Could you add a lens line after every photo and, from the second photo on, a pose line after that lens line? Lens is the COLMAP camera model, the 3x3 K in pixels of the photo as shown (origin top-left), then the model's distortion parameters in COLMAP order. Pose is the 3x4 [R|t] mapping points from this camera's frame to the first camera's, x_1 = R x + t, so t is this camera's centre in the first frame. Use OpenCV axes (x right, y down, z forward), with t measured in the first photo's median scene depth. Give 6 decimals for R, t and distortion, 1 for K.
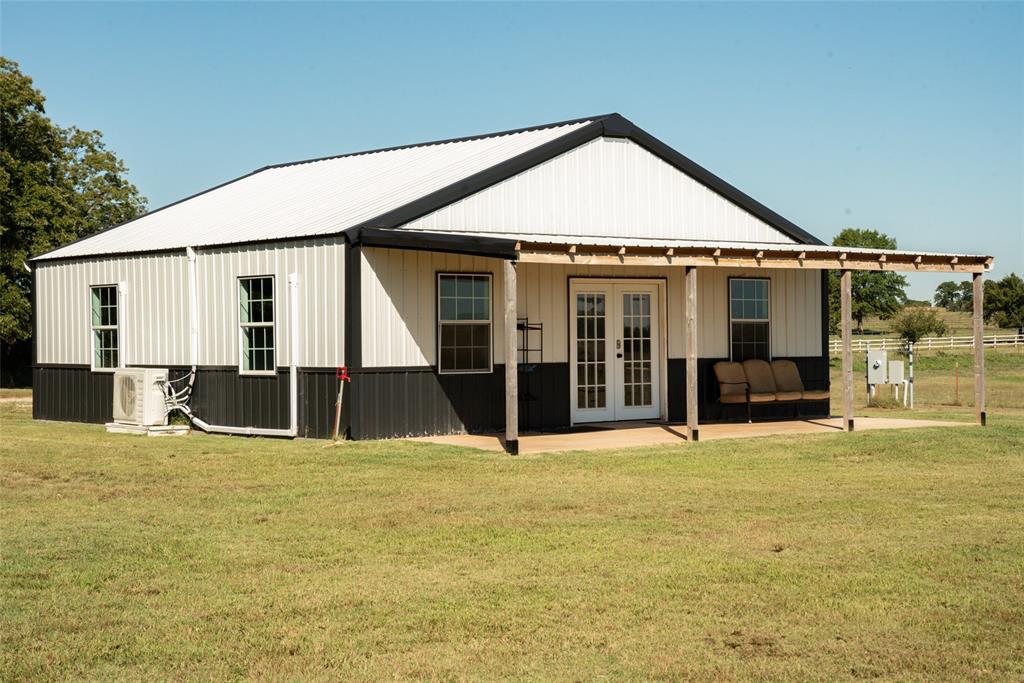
lens RADIAL K [[1688.5, 0, 512.0], [0, 1688.5, 341.5], [0, 0, 1]] dist [0.256613, 0.013723]
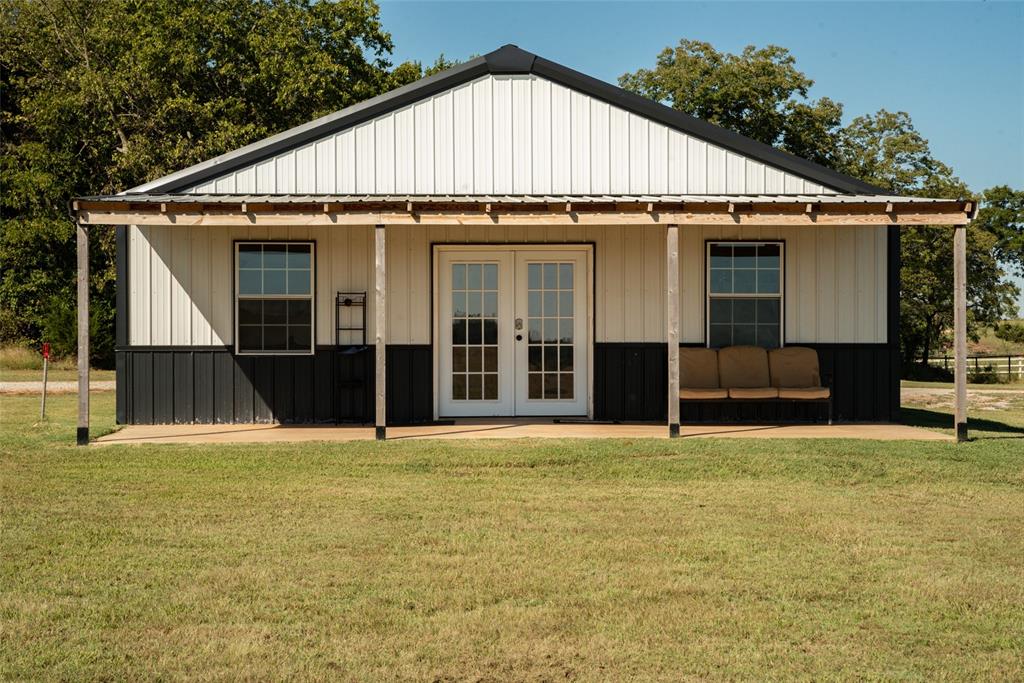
lens RADIAL K [[1688.5, 0, 512.0], [0, 1688.5, 341.5], [0, 0, 1]] dist [0.256613, 0.013723]
pose [[0.797943, 0.009151, -0.602663, 0.570461], [-0.006639, 0.999958, 0.006394, 0.005087], [0.602696, -0.001101, 0.797970, 0.343008]]
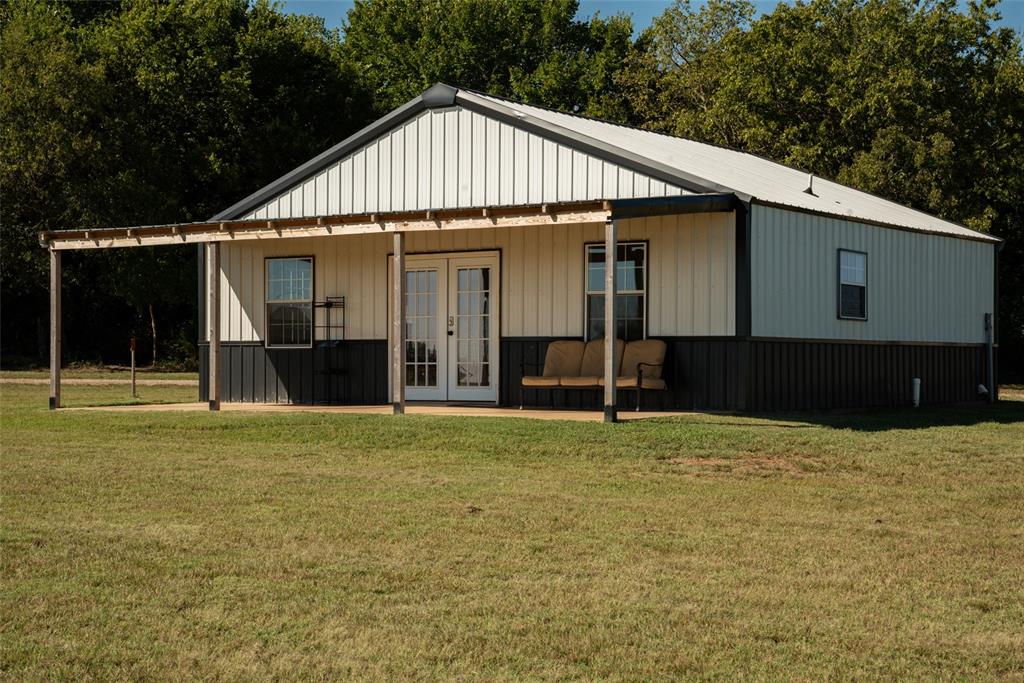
lens RADIAL K [[1688.5, 0, 512.0], [0, 1688.5, 341.5], [0, 0, 1]] dist [0.256613, 0.013723]
pose [[0.274614, -0.002722, -0.961551, 1.016076], [-0.005866, 0.999973, -0.004506, 0.017619], [0.961537, 0.006877, 0.274590, 0.784234]]
